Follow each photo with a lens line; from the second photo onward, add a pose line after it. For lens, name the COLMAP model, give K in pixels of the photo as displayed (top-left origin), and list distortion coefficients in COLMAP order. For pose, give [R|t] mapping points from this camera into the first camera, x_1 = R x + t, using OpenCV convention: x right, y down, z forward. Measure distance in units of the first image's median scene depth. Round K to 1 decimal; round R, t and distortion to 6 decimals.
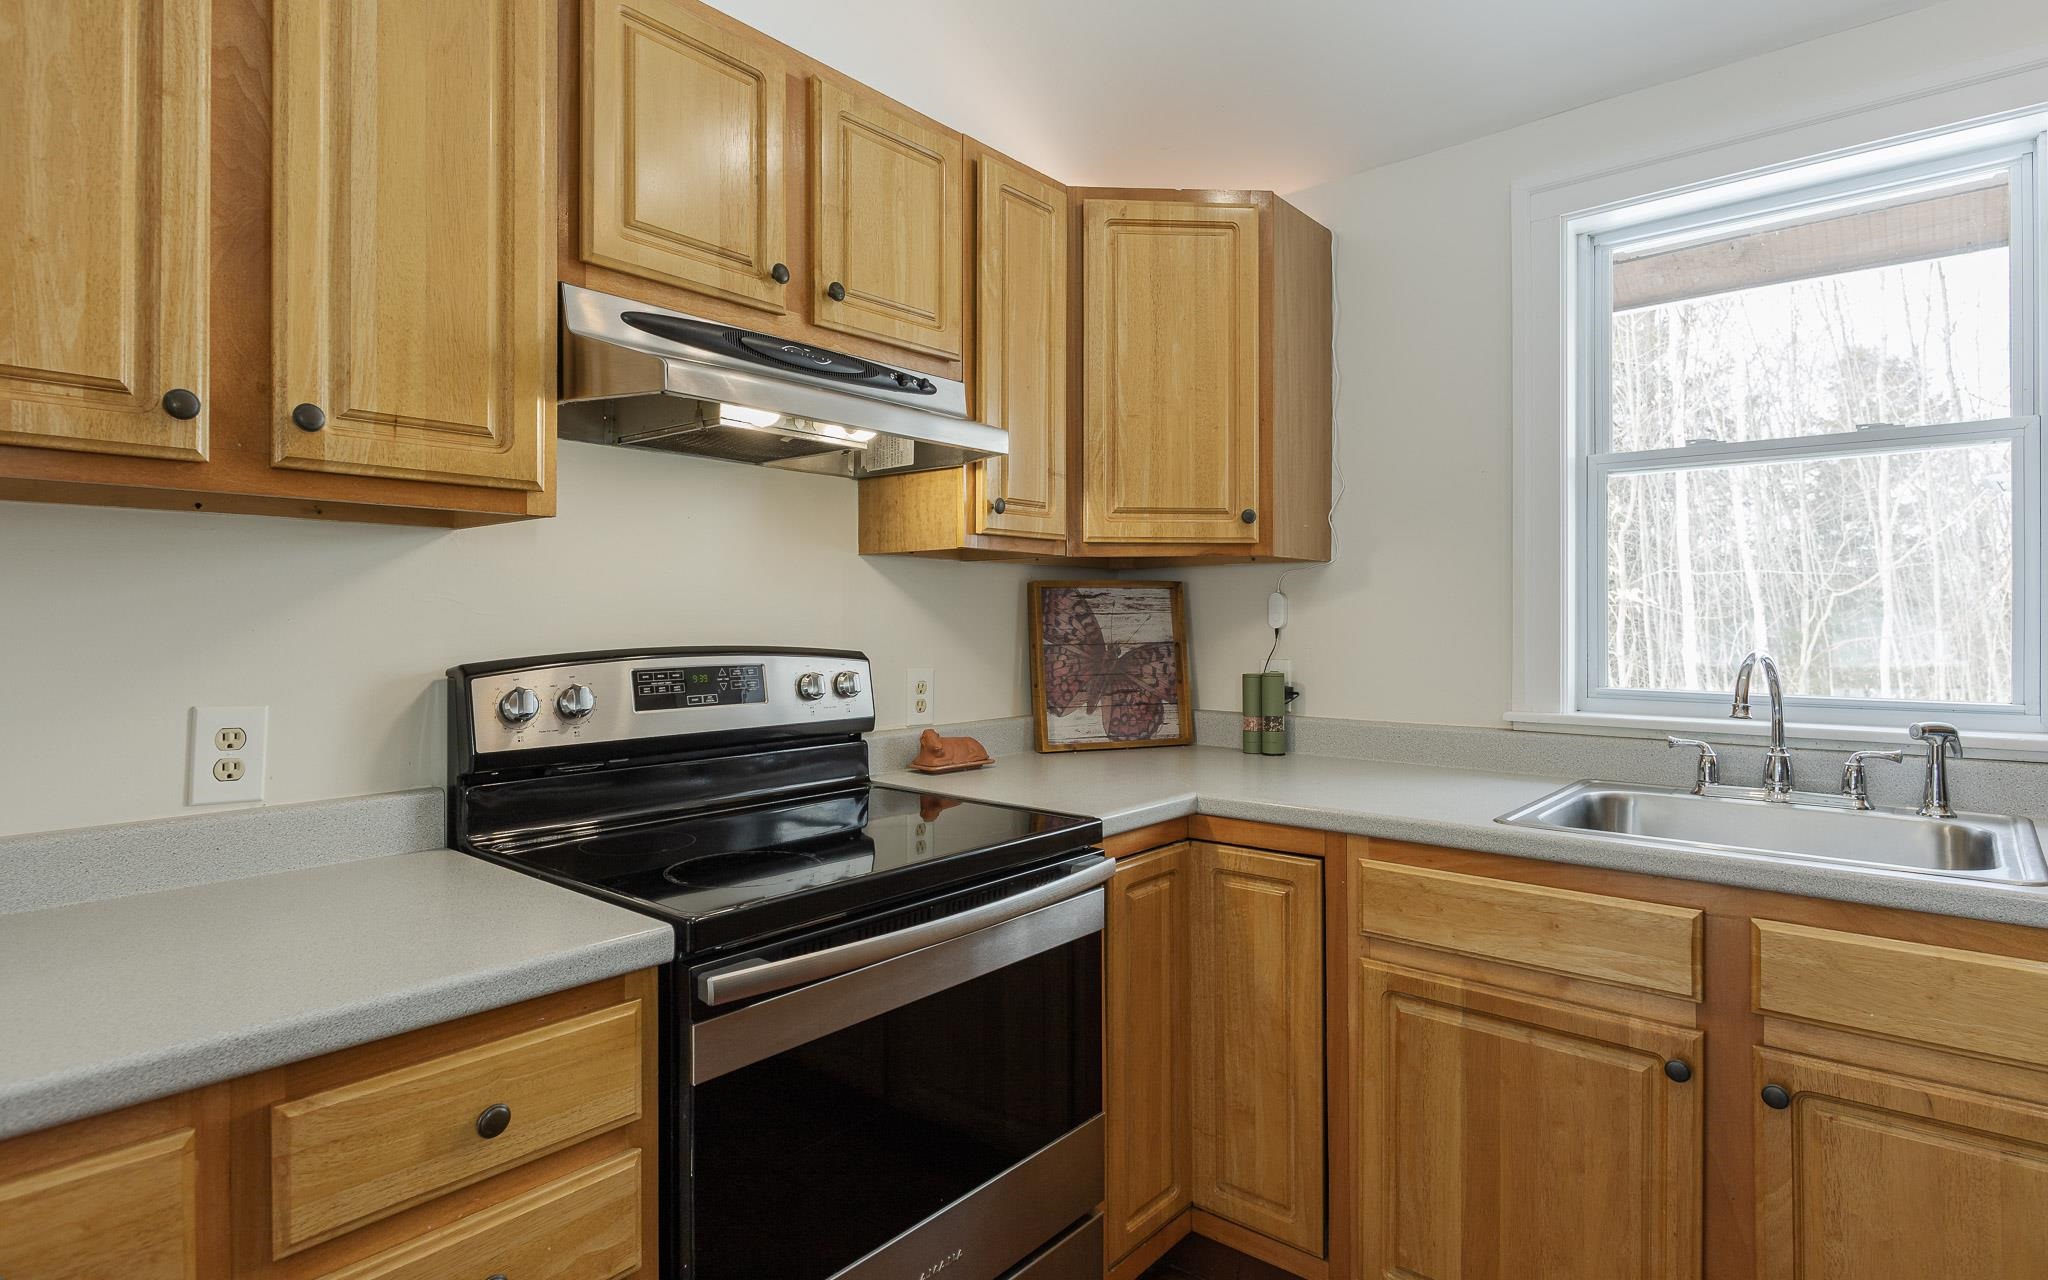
lens RADIAL K [[1061.2, 0, 1007.4], [0, 1061.2, 619.7], [0, 0, 1]] dist [-0.005922, -0.001289]
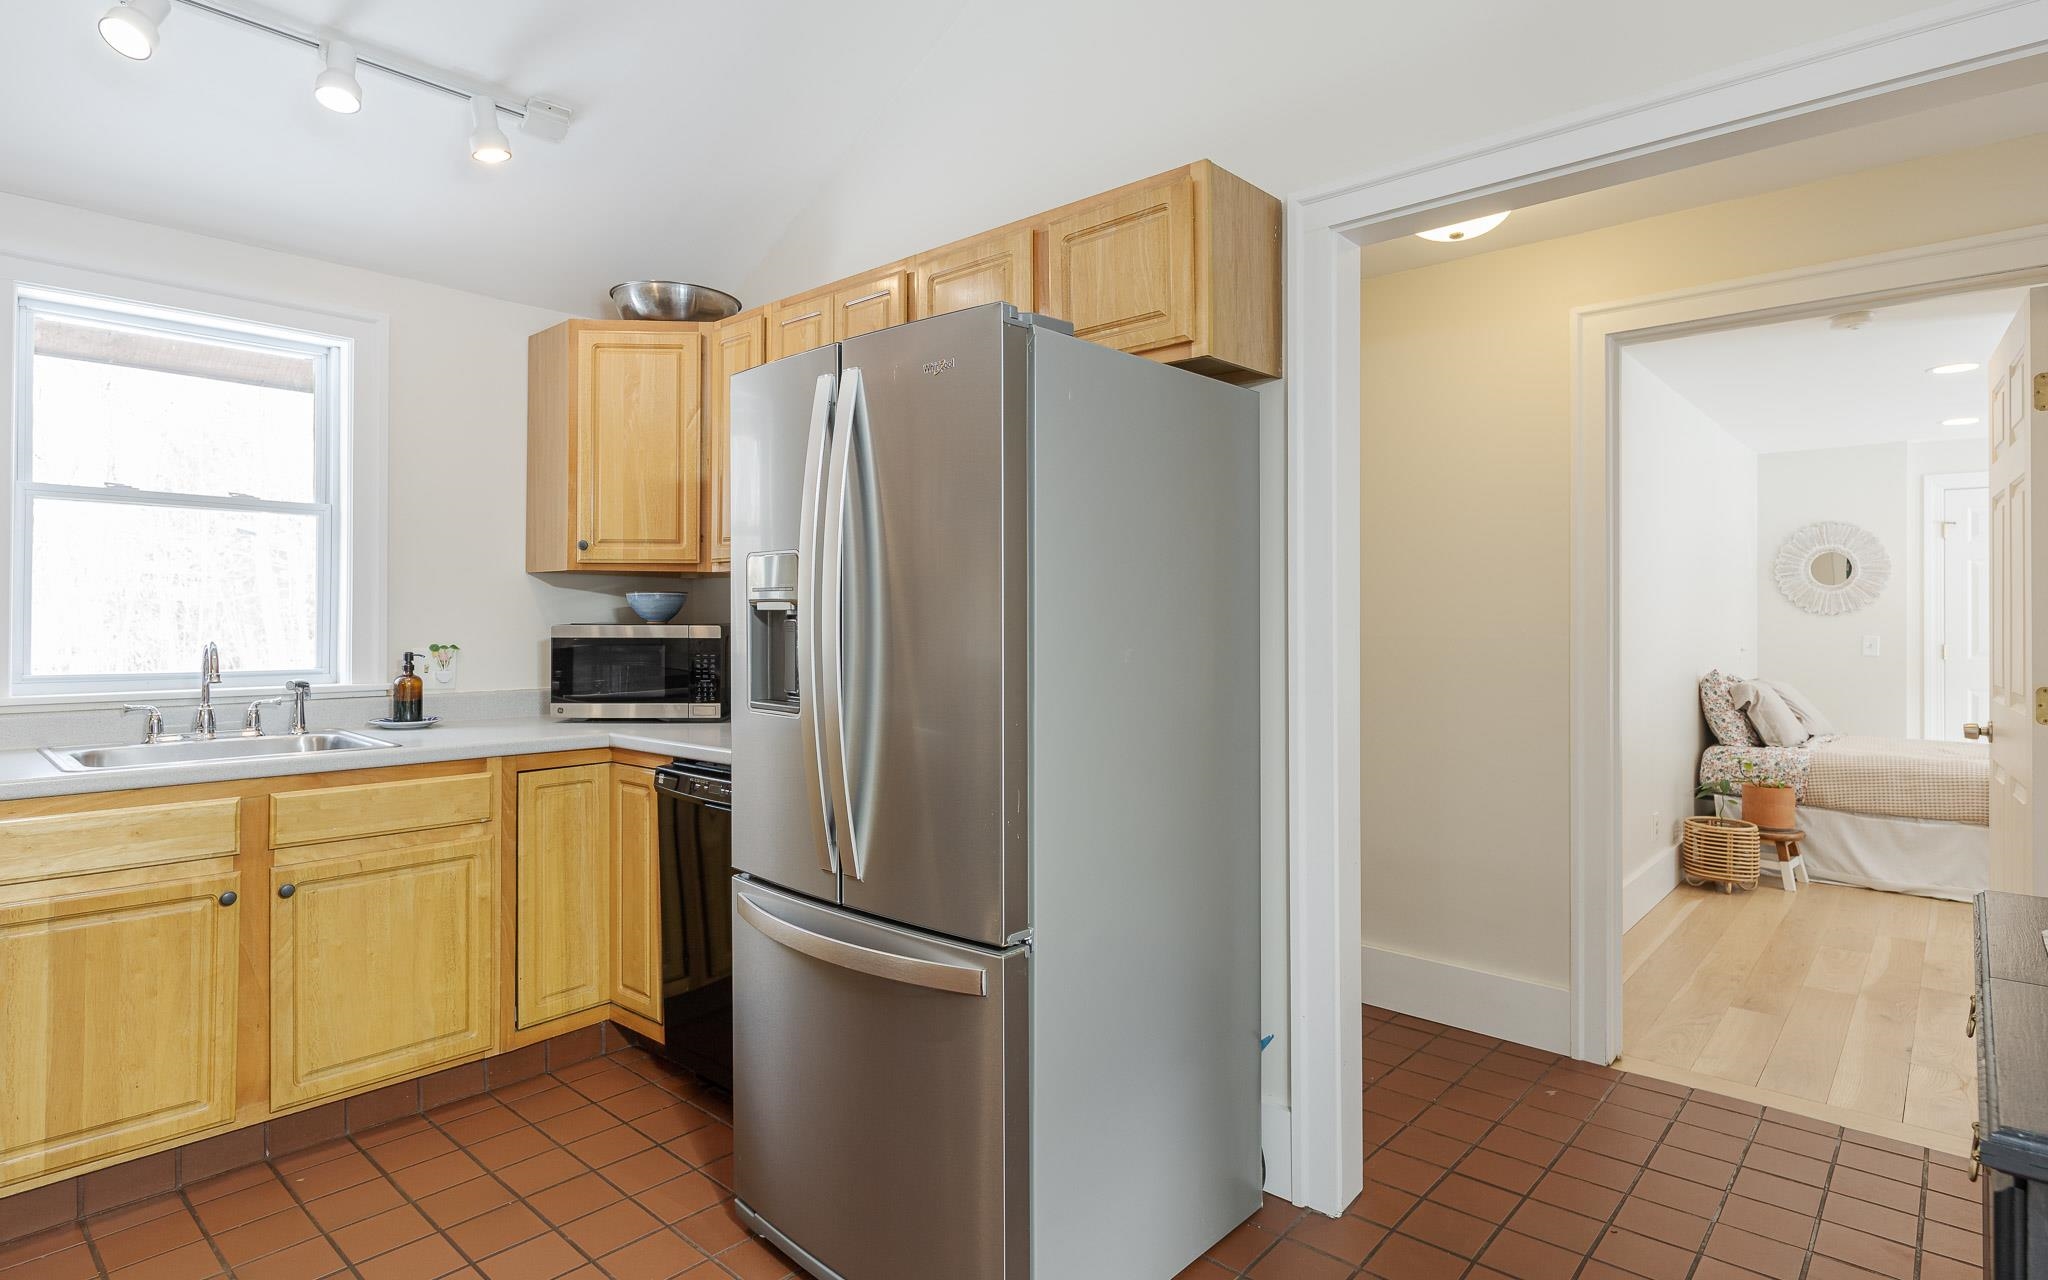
lens RADIAL K [[1061.2, 0, 1007.4], [0, 1061.2, 619.7], [0, 0, 1]] dist [-0.005922, -0.001289]
pose [[0.021385, 0.004536, 0.999761, -0.832685], [-0.007036, 0.999966, -0.004386, -0.001075], [-0.999747, -0.006941, 0.021416, -0.194696]]
